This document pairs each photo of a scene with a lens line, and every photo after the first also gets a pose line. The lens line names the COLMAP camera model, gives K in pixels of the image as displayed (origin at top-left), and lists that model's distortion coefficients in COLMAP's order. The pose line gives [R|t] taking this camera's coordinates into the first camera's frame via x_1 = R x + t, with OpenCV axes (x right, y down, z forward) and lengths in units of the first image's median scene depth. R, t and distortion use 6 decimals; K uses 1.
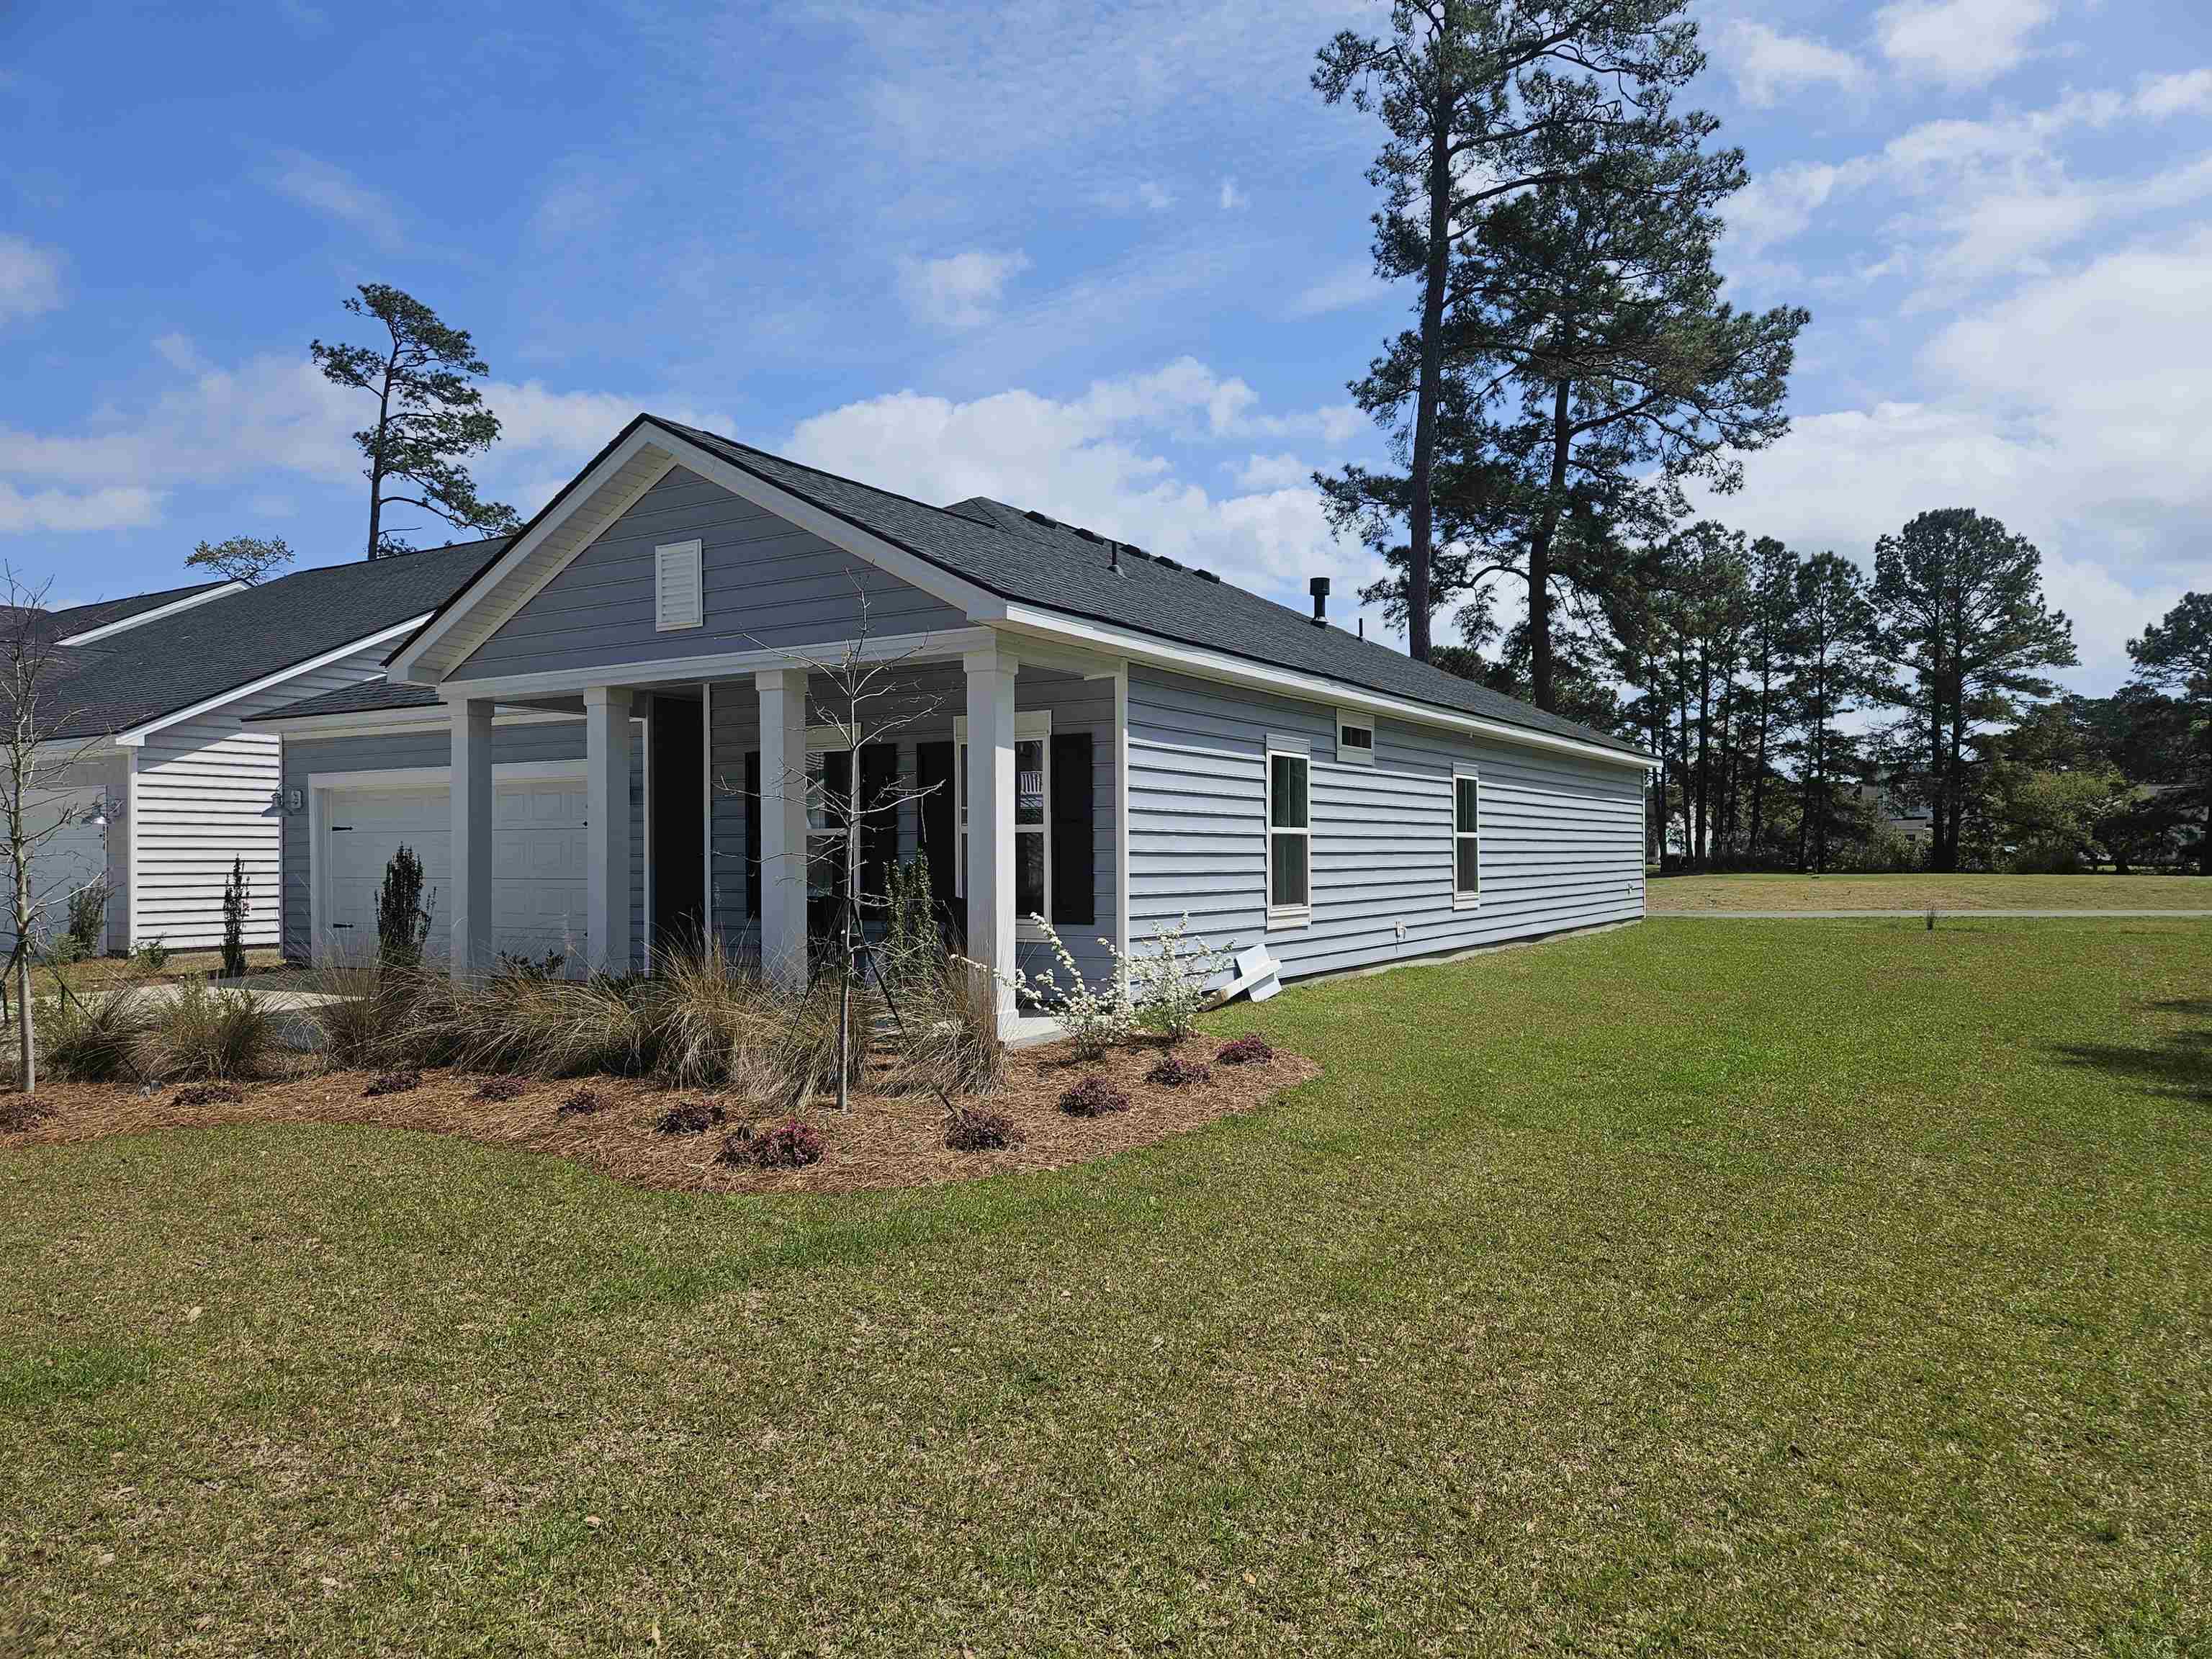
lens RADIAL K [[1484.3, 0, 1122.9], [0, 1484.3, 806.8], [0, 0, 1]] dist [0.072371, -0.059429]
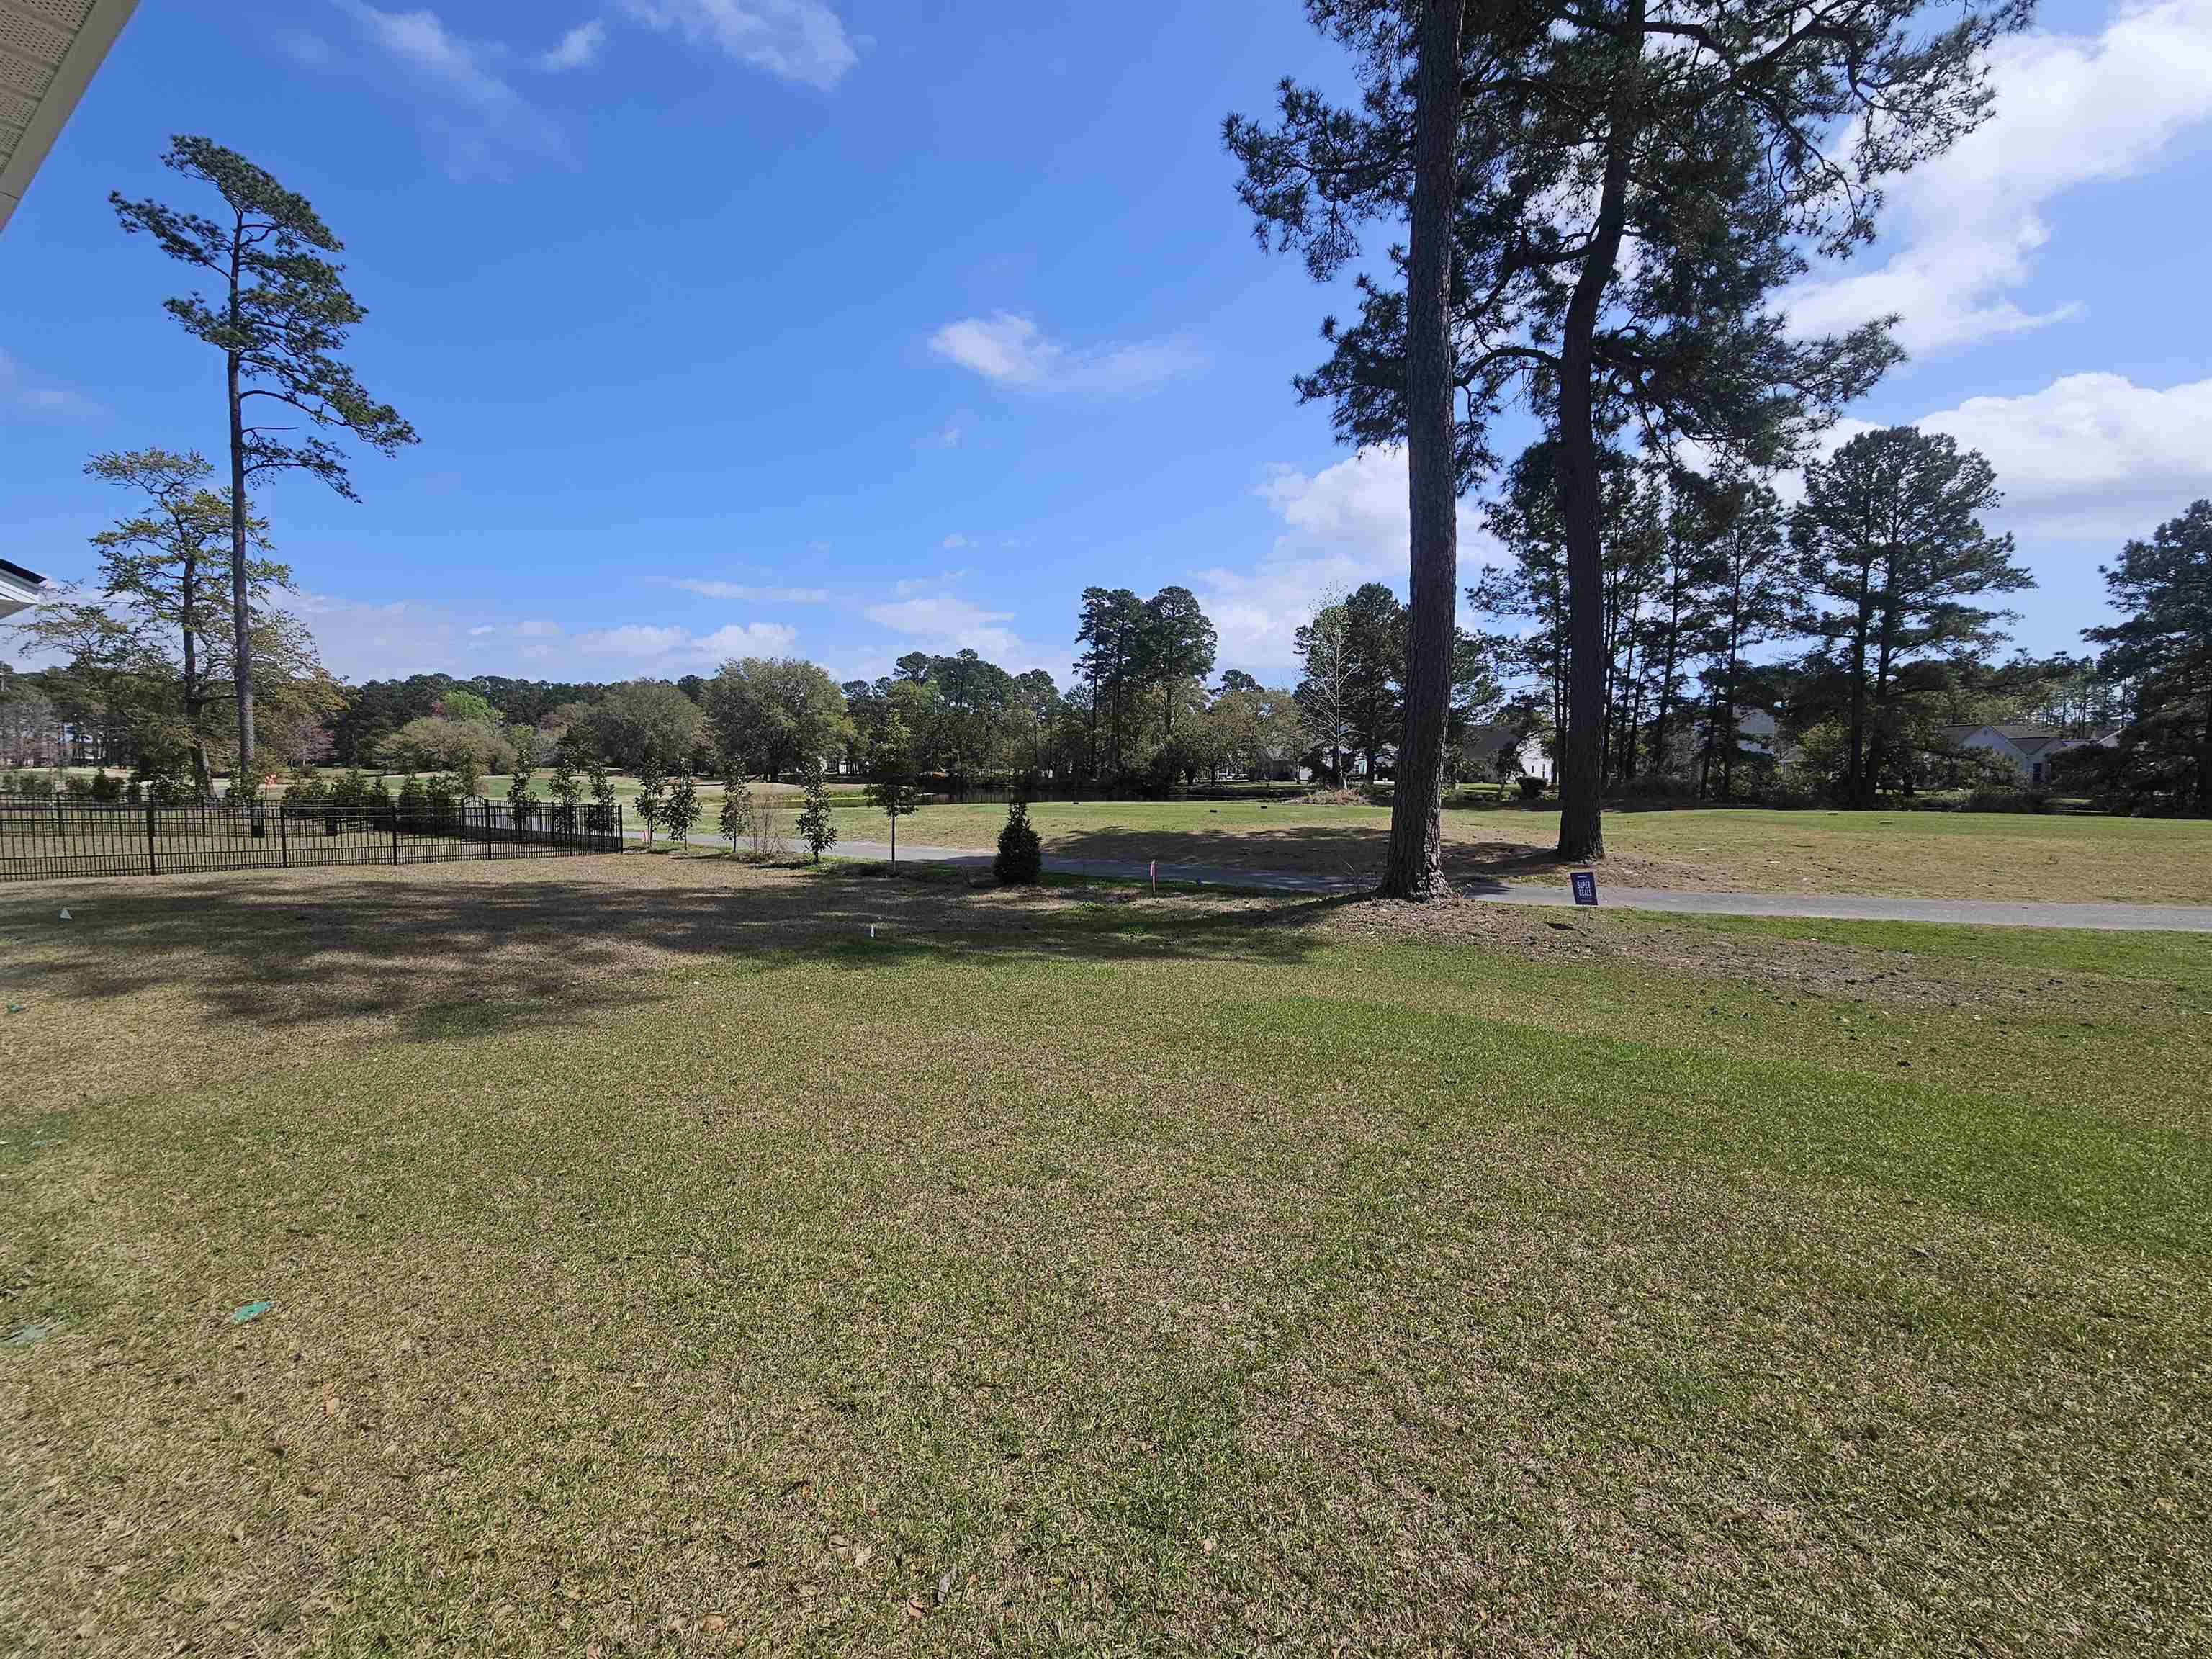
lens RADIAL K [[912.6, 0, 1092.0], [0, 912.6, 823.8], [0, 0, 1]] dist [0.001095, -0.001154]
pose [[0.999444, 0.010833, -0.031537, 0.061651], [-0.007933, 0.995848, 0.090685, 0.008517], [0.032389, -0.090384, 0.995380, 0.427600]]
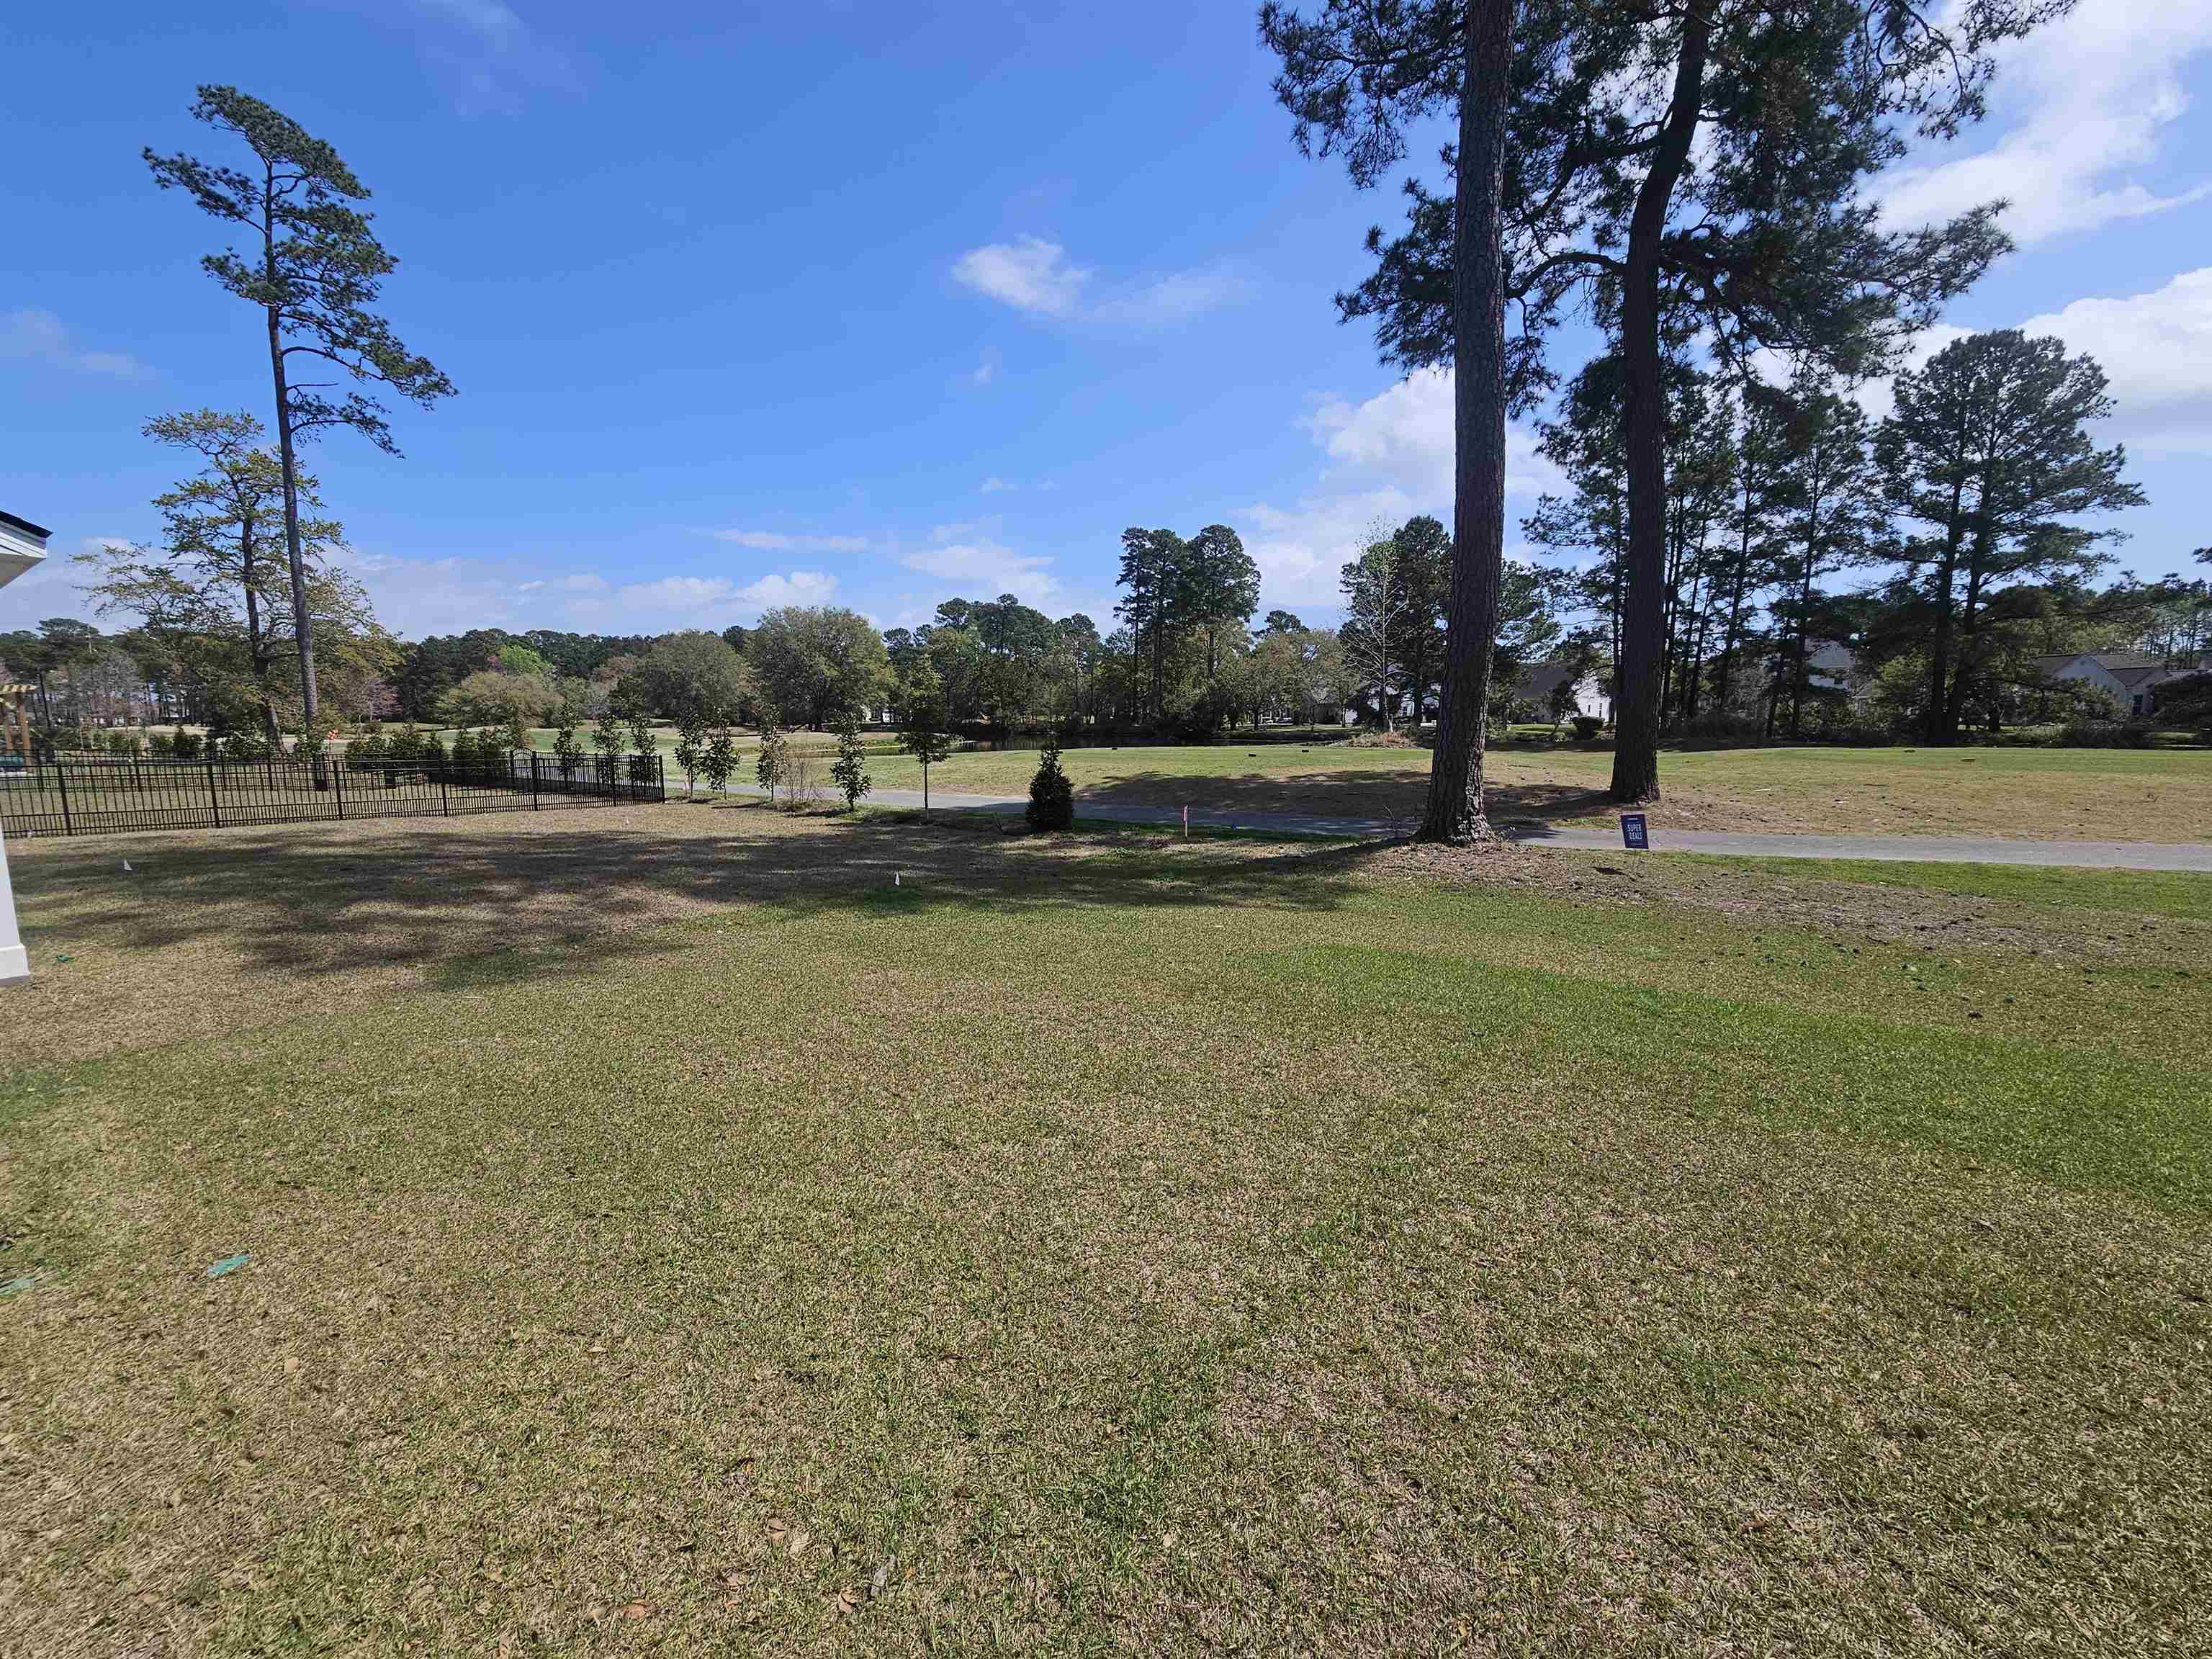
lens RADIAL K [[912.6, 0, 1091.4], [0, 912.6, 825.1], [0, 0, 1]] dist [0.001095, -0.001154]
pose [[0.996861, 0.005470, -0.078987, 0.064408], [0.006504, 0.988581, 0.150548, 0.008994], [0.078909, -0.150589, 0.985442, 0.430949]]
